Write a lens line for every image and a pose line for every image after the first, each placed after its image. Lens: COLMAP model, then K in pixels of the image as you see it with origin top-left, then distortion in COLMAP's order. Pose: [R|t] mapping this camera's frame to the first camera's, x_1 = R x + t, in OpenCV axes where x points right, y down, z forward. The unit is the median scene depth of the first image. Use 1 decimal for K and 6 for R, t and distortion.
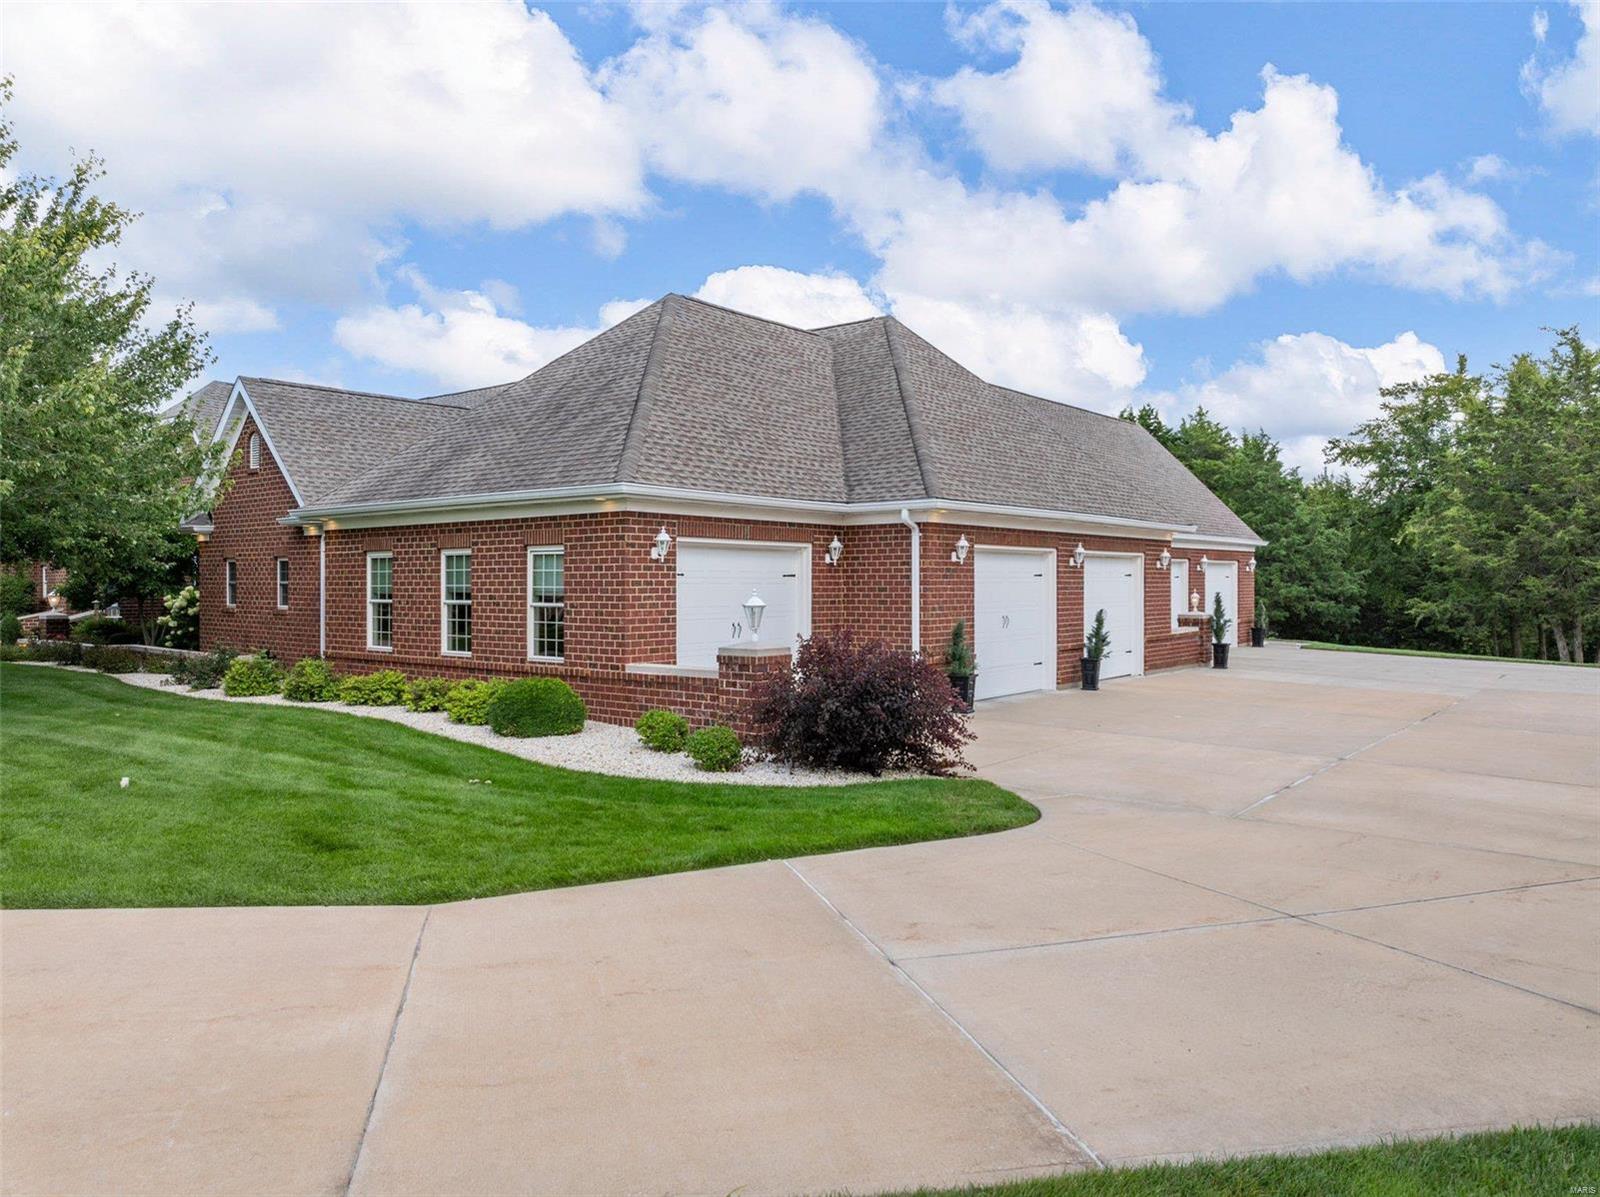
lens RADIAL K [[1112.9, 0, 800.0], [0, 1112.9, 598.5], [0, 0, 1]] dist [-0.042642, 0.001795]
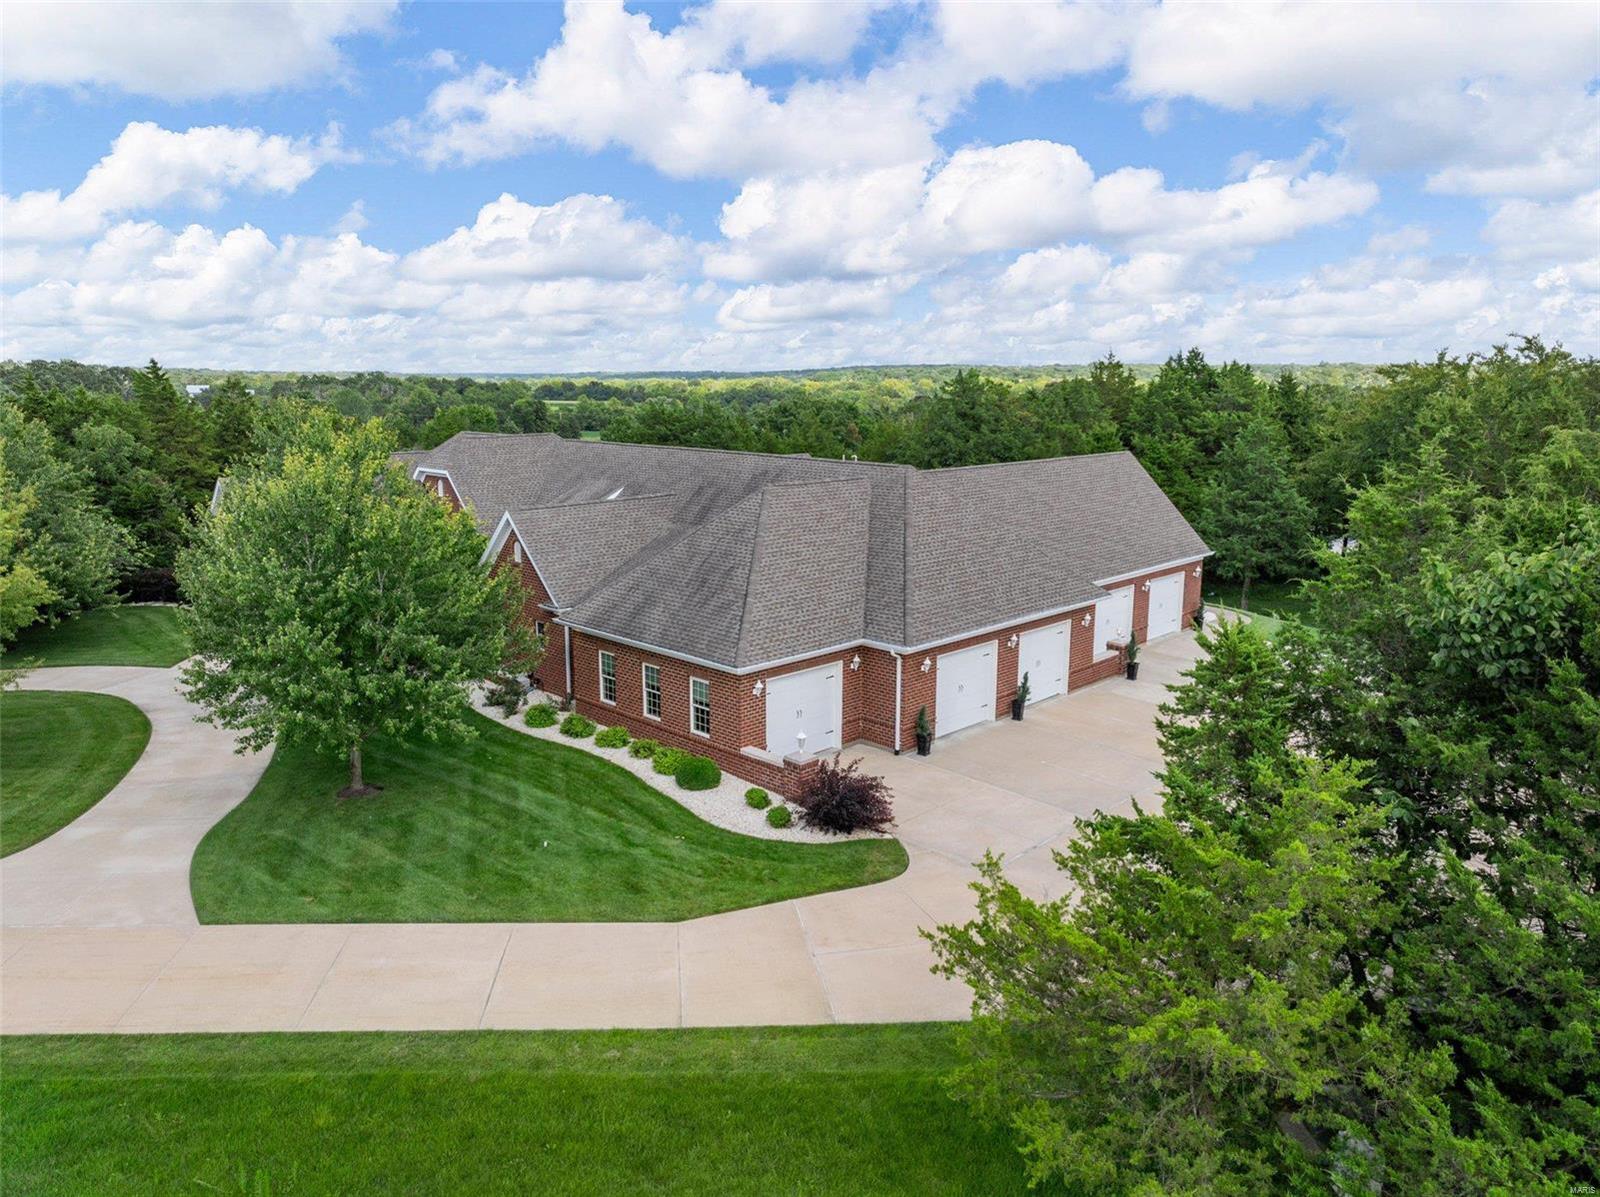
lens RADIAL K [[1112.9, 0, 800.0], [0, 1112.9, 598.5], [0, 0, 1]] dist [-0.042642, 0.001795]
pose [[0.993964, 0.025151, -0.106783, 0.133366], [-0.004399, 0.981720, 0.190281, -0.496057], [0.109617, -0.188663, 0.975905, -0.758555]]
